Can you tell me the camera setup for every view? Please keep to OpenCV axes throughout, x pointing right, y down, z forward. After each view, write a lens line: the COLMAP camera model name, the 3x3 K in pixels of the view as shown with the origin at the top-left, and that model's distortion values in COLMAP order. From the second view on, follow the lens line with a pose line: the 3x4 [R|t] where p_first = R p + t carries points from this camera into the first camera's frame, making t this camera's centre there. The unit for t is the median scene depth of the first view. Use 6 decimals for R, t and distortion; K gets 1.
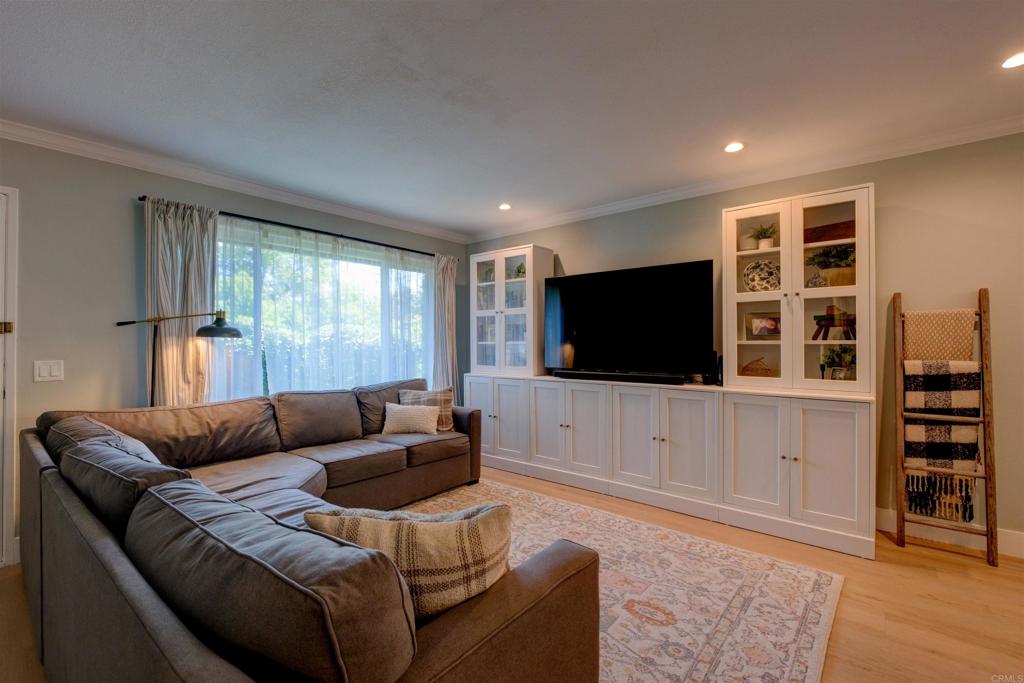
lens RADIAL K [[452.4, 0, 518.8], [0, 452.4, 335.6], [0, 0, 1]] dist [0.002500, -0.006190]
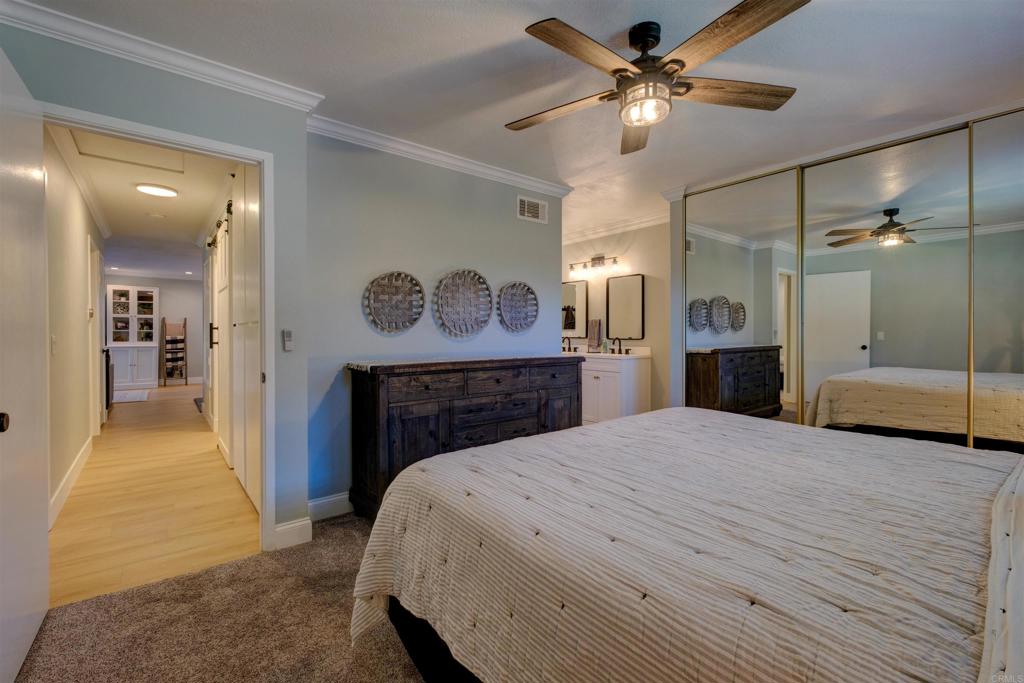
lens RADIAL K [[452.4, 0, 516.3], [0, 452.4, 338.3], [0, 0, 1]] dist [0.002500, -0.006190]
pose [[0.194171, 0.005912, 0.980950, -2.180801], [-0.004173, 0.999978, -0.005201, 0.080849], [-0.980959, -0.003084, 0.194192, -2.488661]]
